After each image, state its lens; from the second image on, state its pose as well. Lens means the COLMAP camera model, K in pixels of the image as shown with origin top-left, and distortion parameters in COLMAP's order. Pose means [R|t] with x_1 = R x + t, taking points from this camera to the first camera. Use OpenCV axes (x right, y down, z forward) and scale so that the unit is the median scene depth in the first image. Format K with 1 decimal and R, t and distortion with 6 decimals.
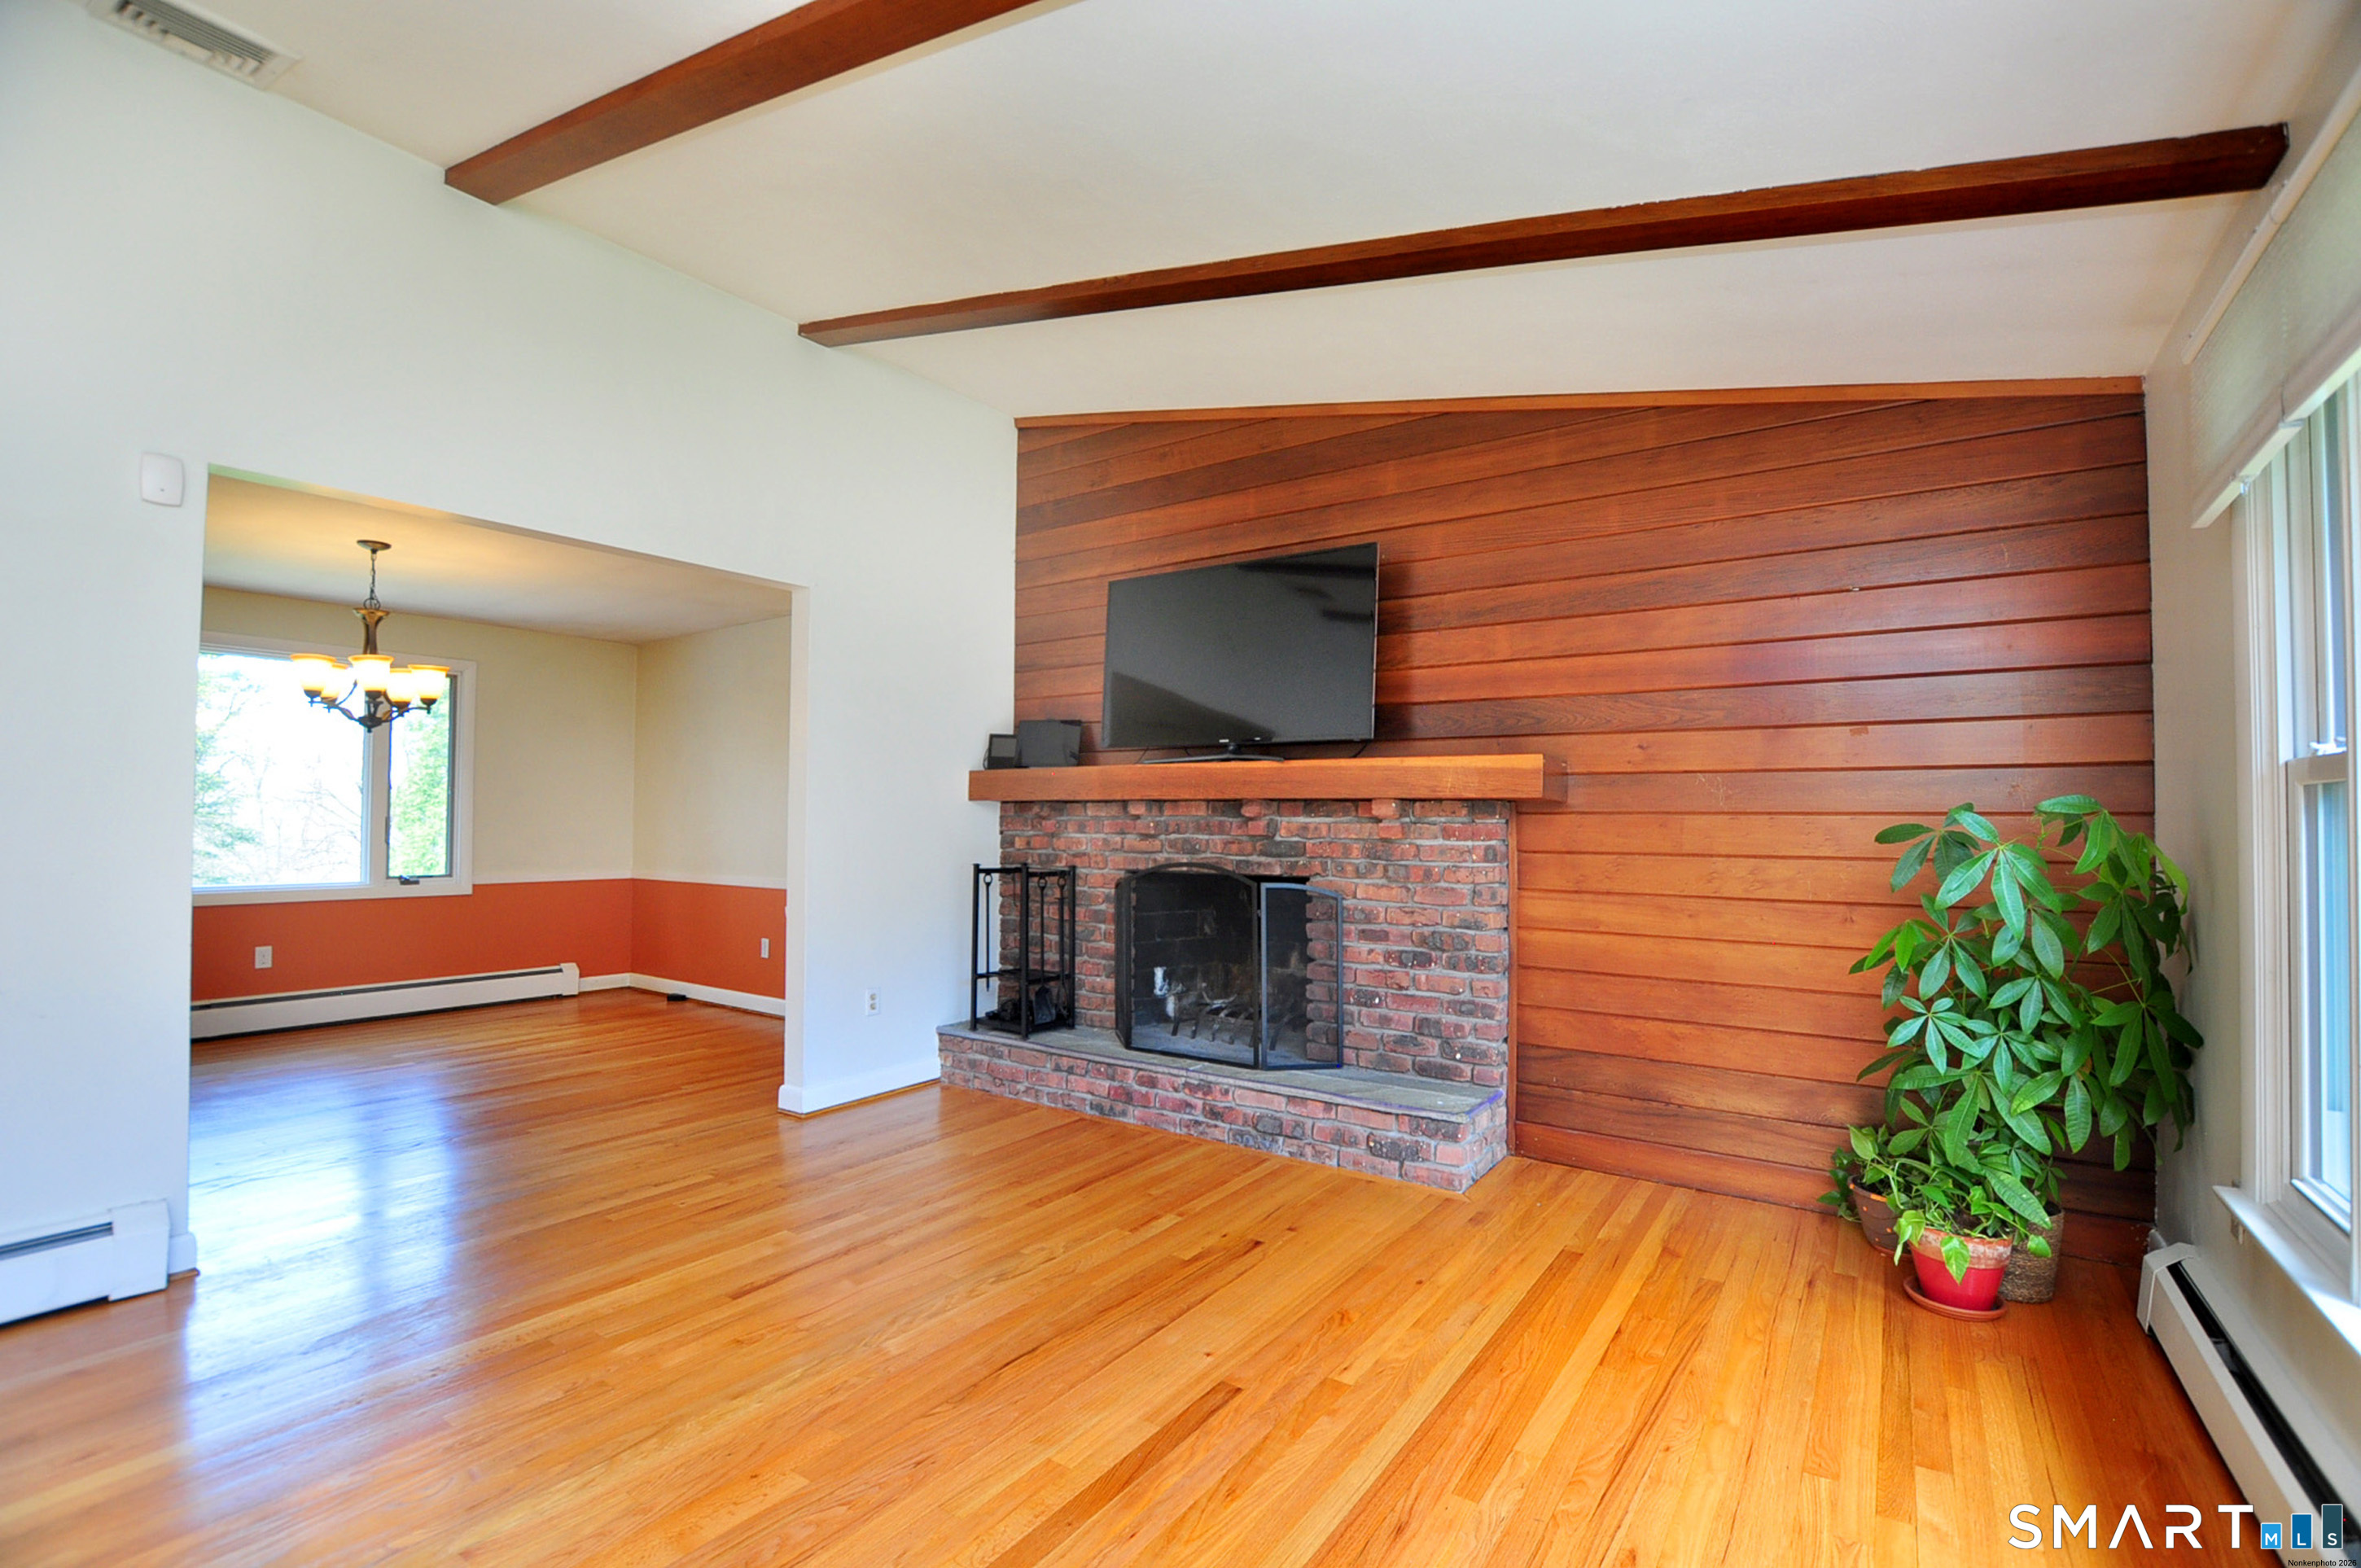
lens RADIAL K [[1044.9, 0, 1194.7], [0, 1044.9, 799.8], [0, 0, 1]] dist [-0.028504, 0.000434]
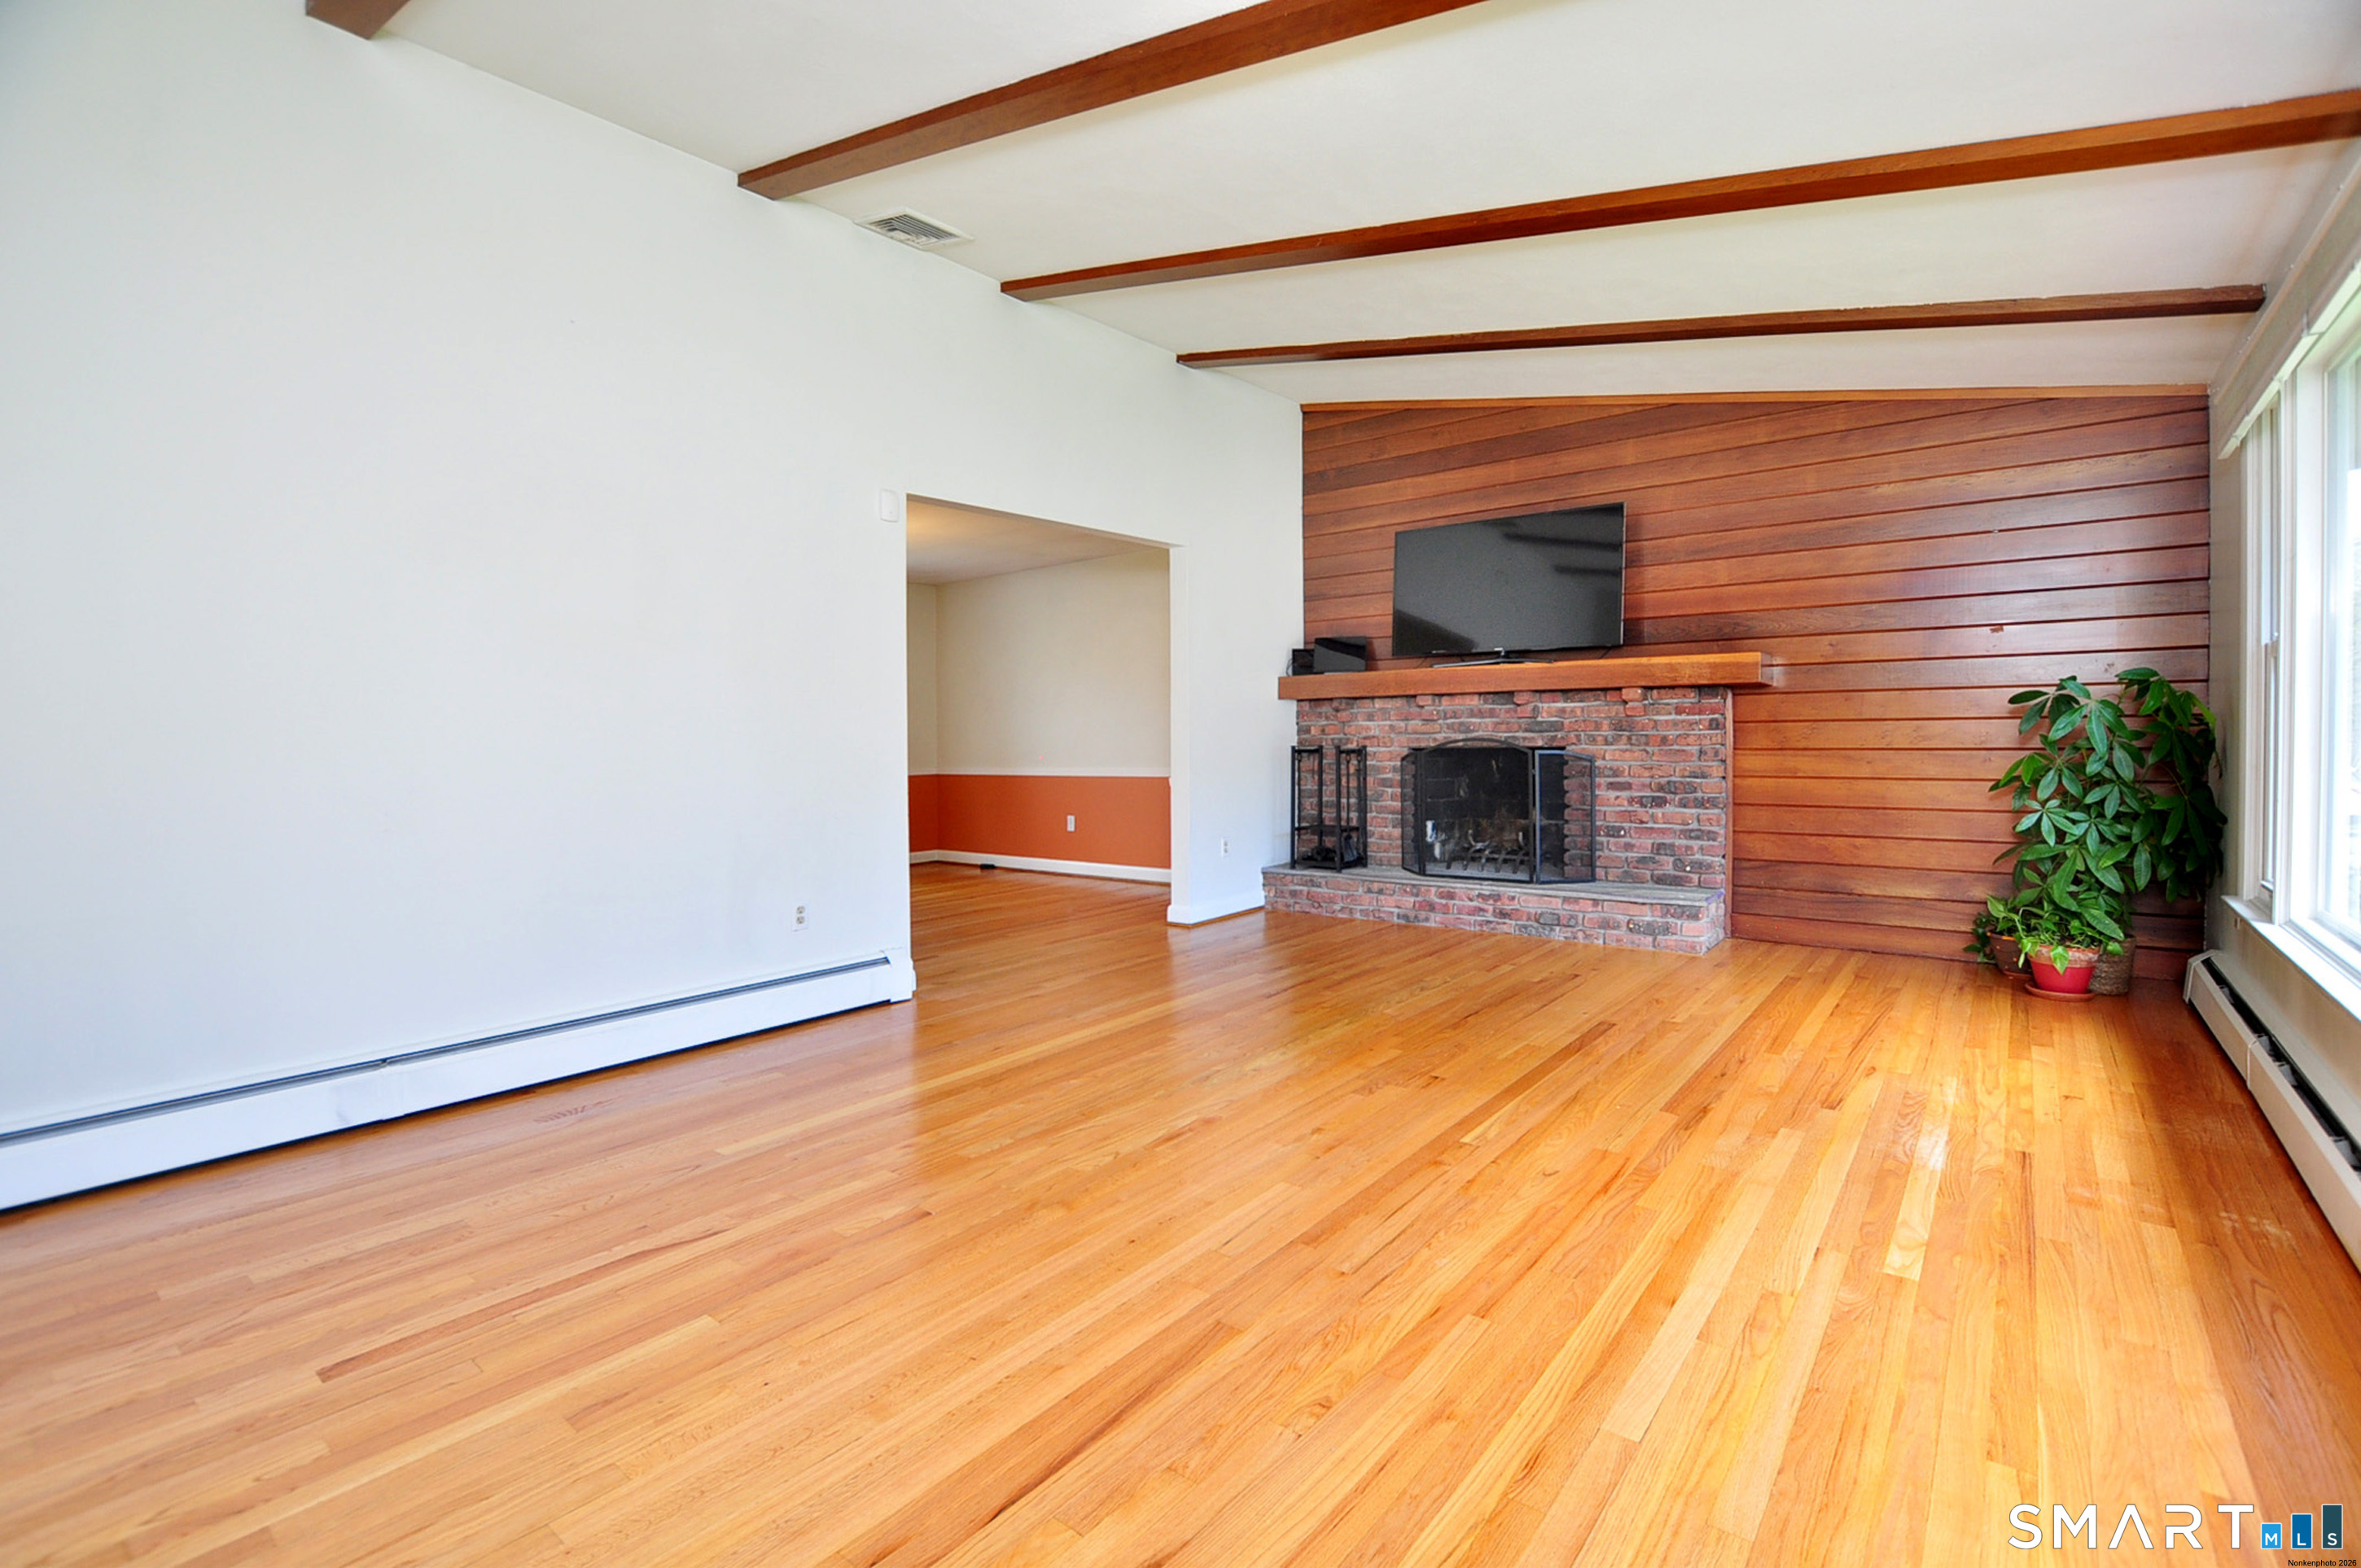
lens RADIAL K [[1009.1, 0, 1188.3], [0, 1009.1, 761.2], [0, 0, 1]] dist [-0.022998, -0.000525]
pose [[0.994509, -0.019237, -0.102865, -0.282130], [0.024533, 0.998424, 0.050464, 0.016274], [0.101732, -0.052711, 0.993414, -0.417059]]
